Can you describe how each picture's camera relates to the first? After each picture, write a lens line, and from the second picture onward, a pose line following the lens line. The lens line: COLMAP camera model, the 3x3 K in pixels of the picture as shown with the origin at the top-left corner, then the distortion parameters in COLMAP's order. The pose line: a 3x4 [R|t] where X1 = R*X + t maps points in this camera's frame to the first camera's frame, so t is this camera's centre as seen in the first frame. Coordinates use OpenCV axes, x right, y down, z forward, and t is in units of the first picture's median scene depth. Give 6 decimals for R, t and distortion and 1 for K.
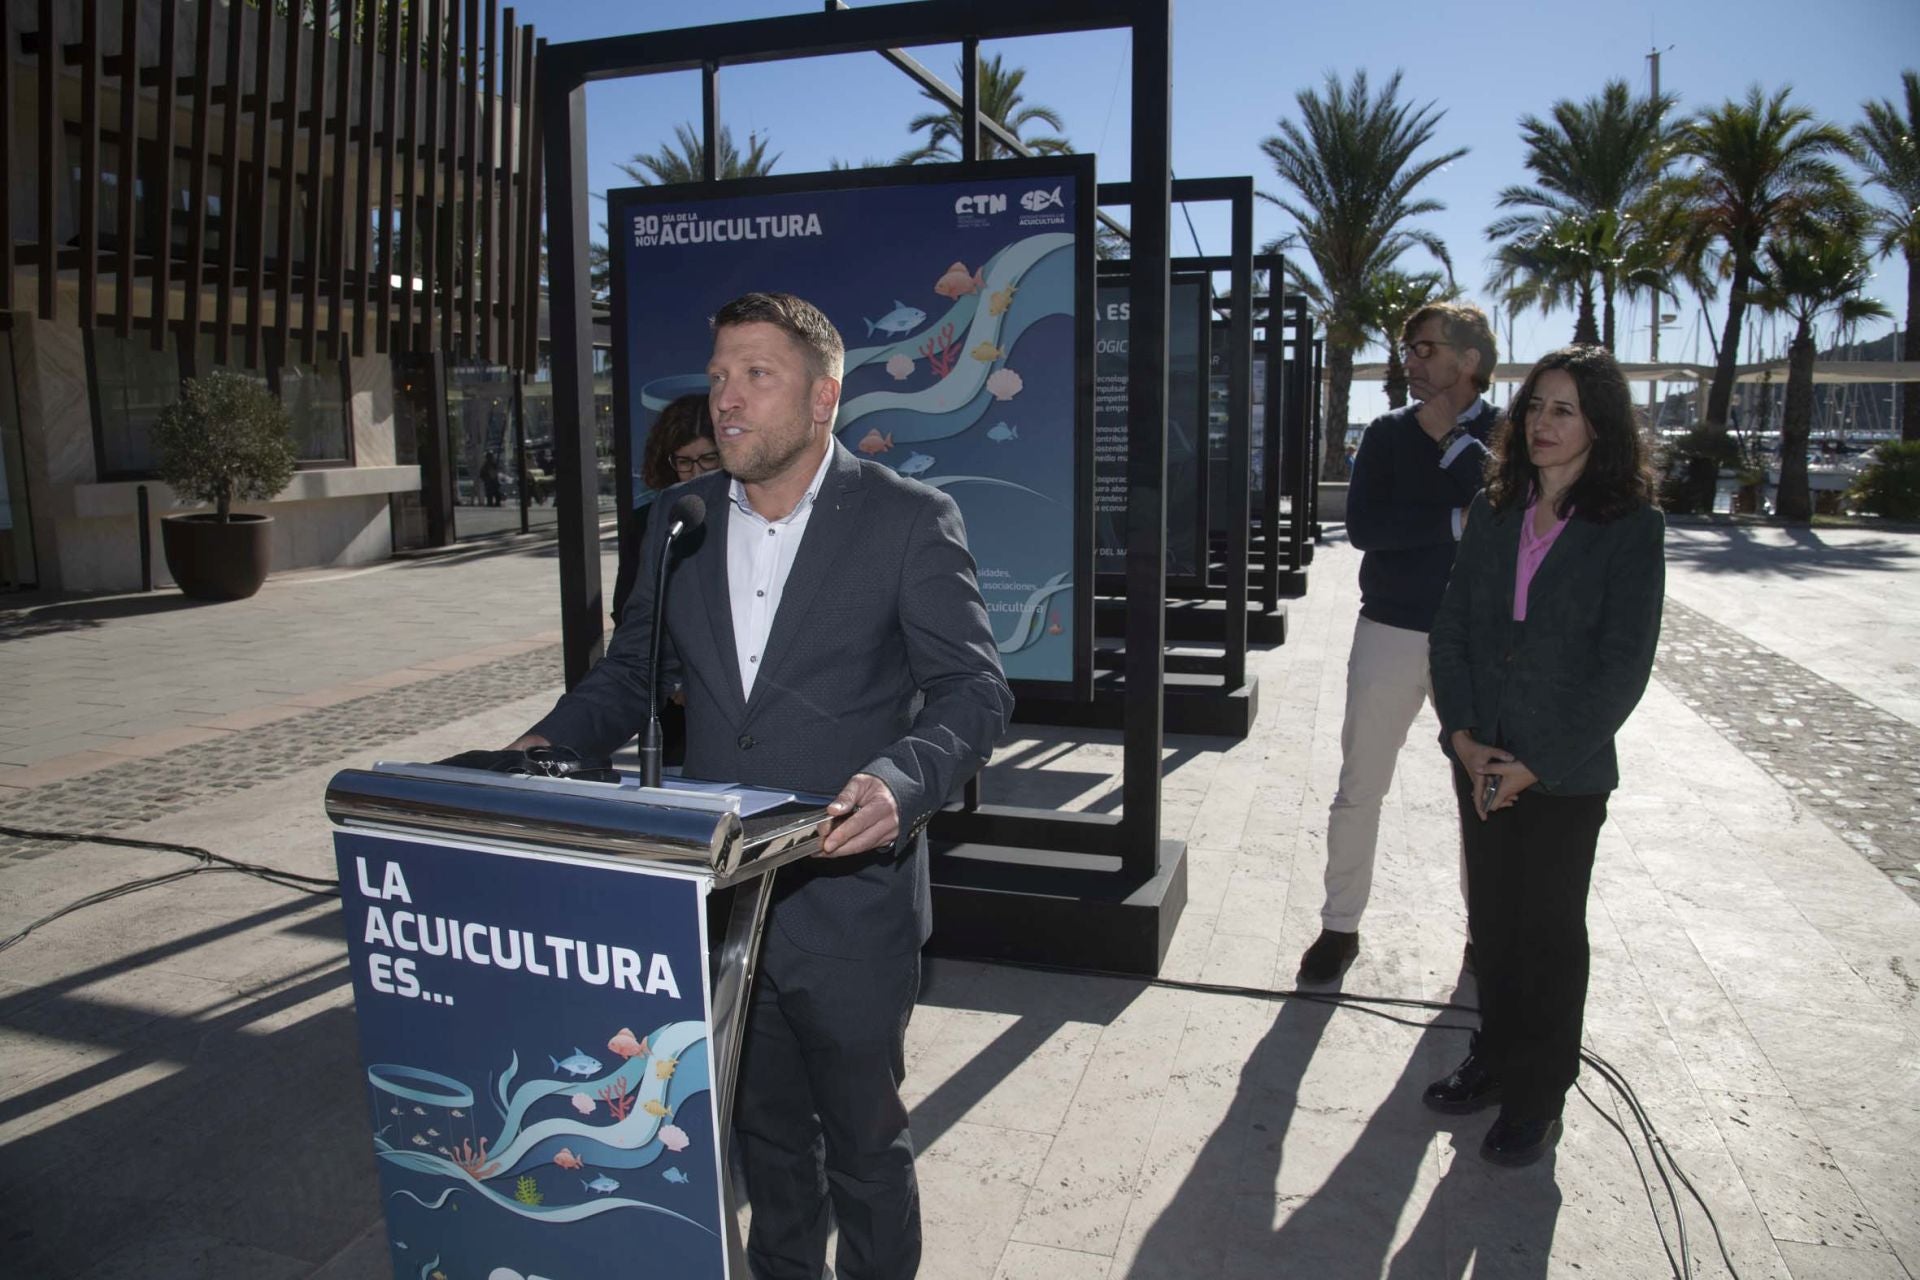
lens RADIAL K [[1329.5, 0, 956.1], [0, 1329.5, 637.4], [0, 0, 1]] dist [-0.108413, 0.058786]
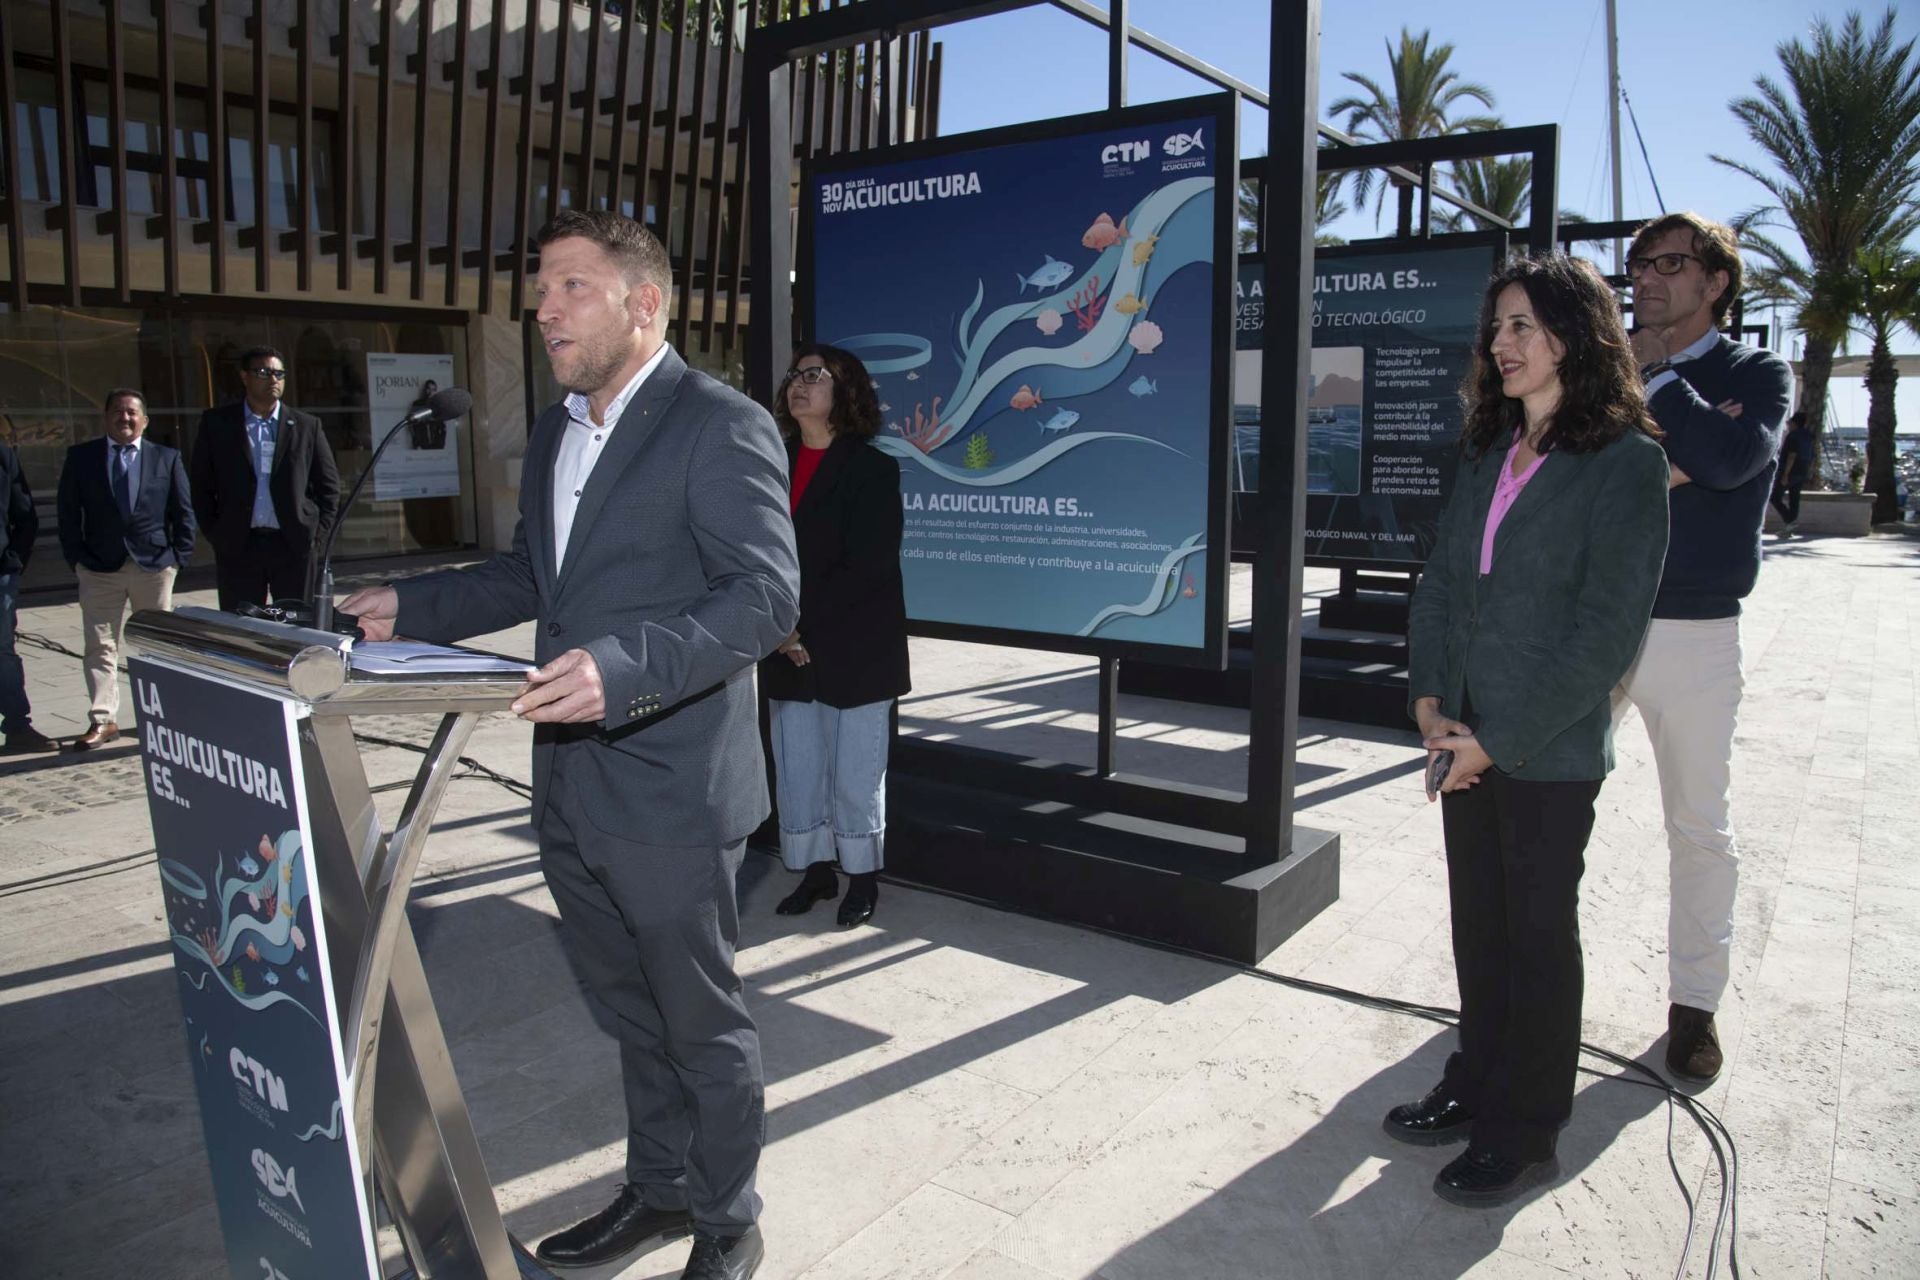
lens RADIAL K [[1329.5, 0, 936.9], [0, 1329.5, 639.4], [0, 0, 1]] dist [-0.108413, 0.058786]
pose [[0.942715, 0.056367, -0.328803, 0.209291], [-0.056023, 0.998374, 0.010528, 0.026123], [0.328862, 0.008495, 0.944340, 0.039254]]
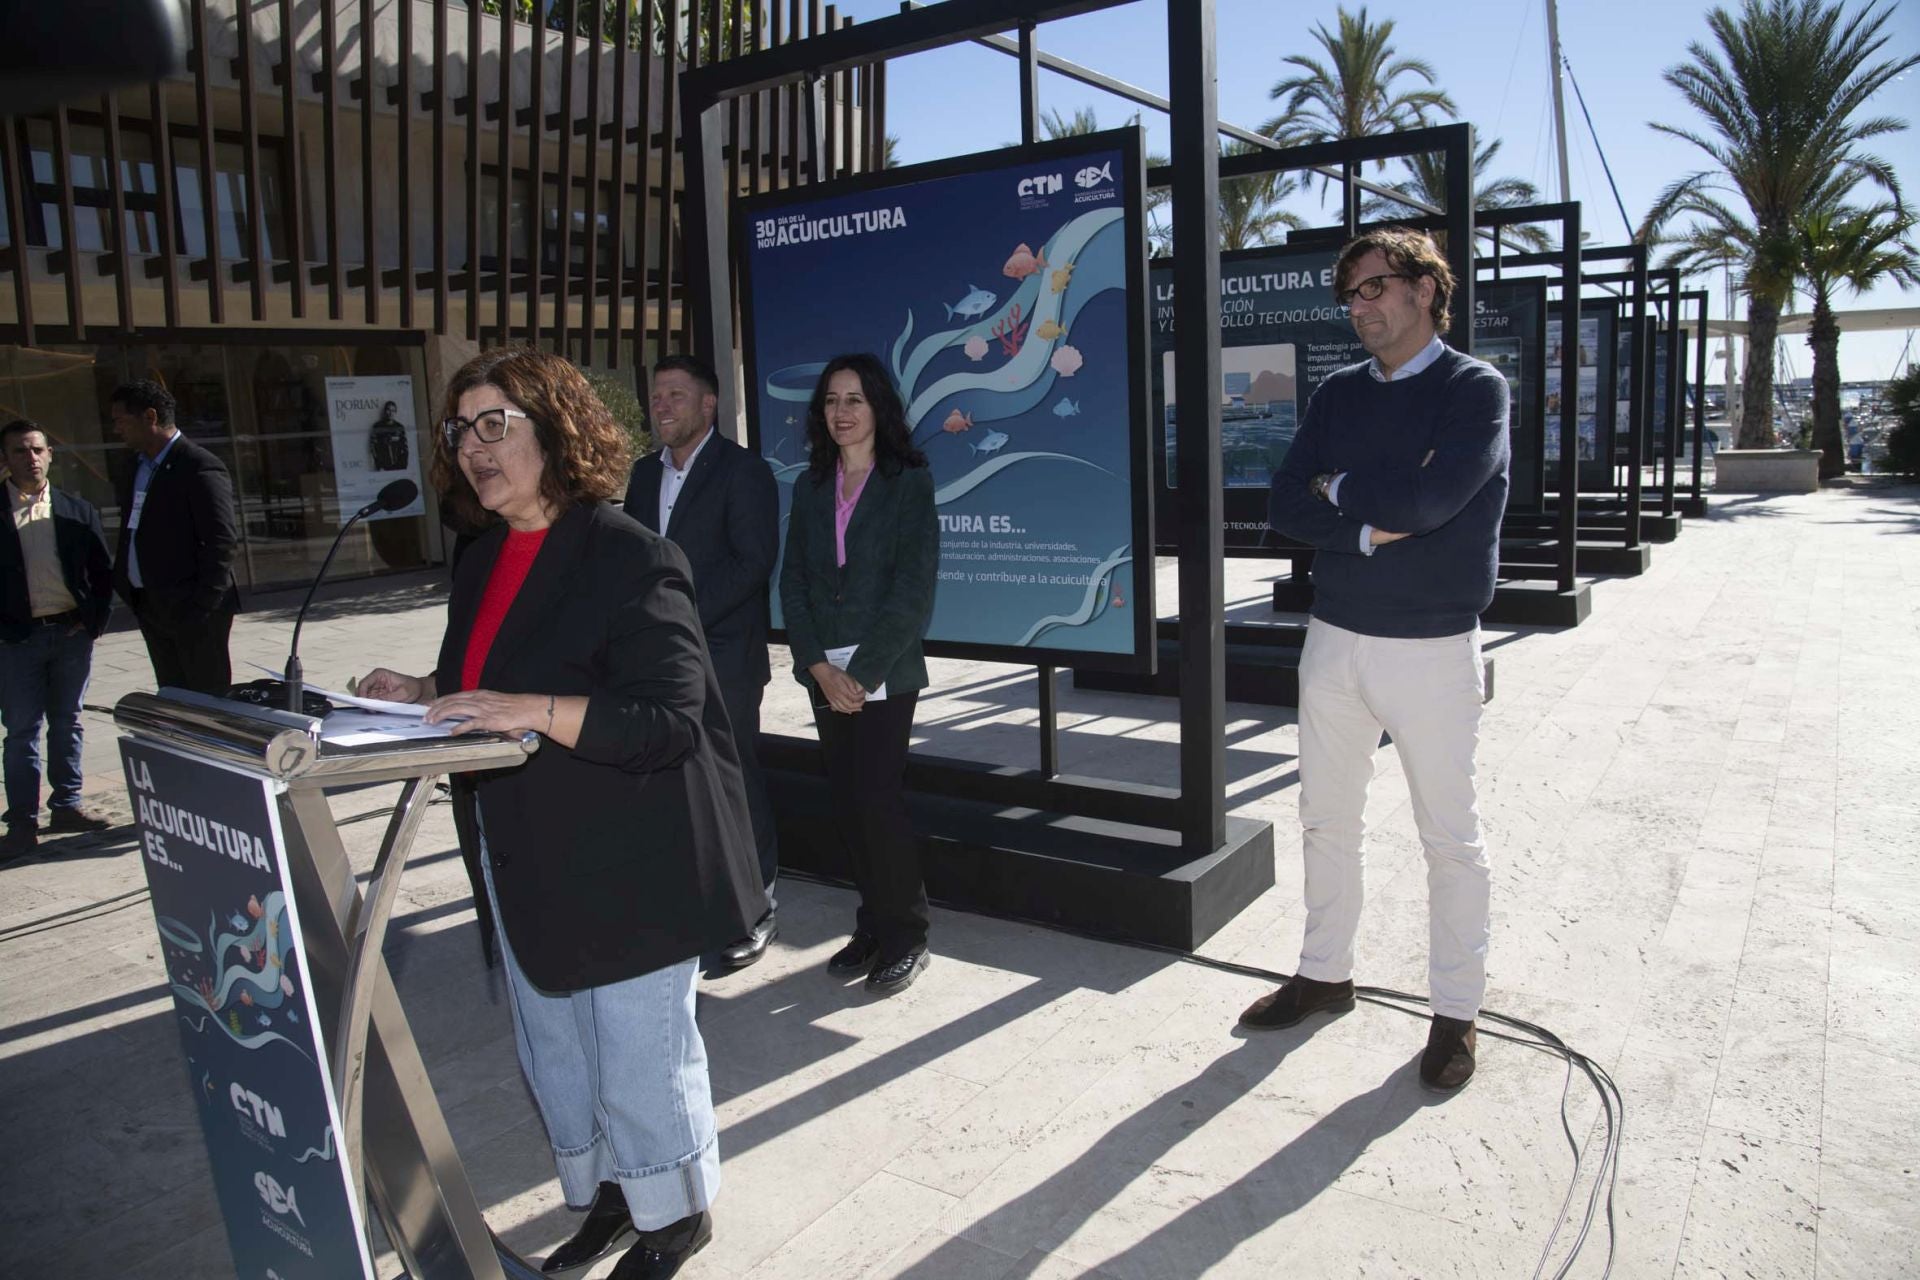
lens RADIAL K [[1329.5, 0, 940.2], [0, 1329.5, 643.5], [0, 0, 1]] dist [-0.108413, 0.058786]
pose [[0.950754, 0.017595, -0.309448, 0.247019], [-0.011344, 0.999694, 0.021985, 0.004356], [0.309740, -0.017392, 0.950662, 0.001140]]
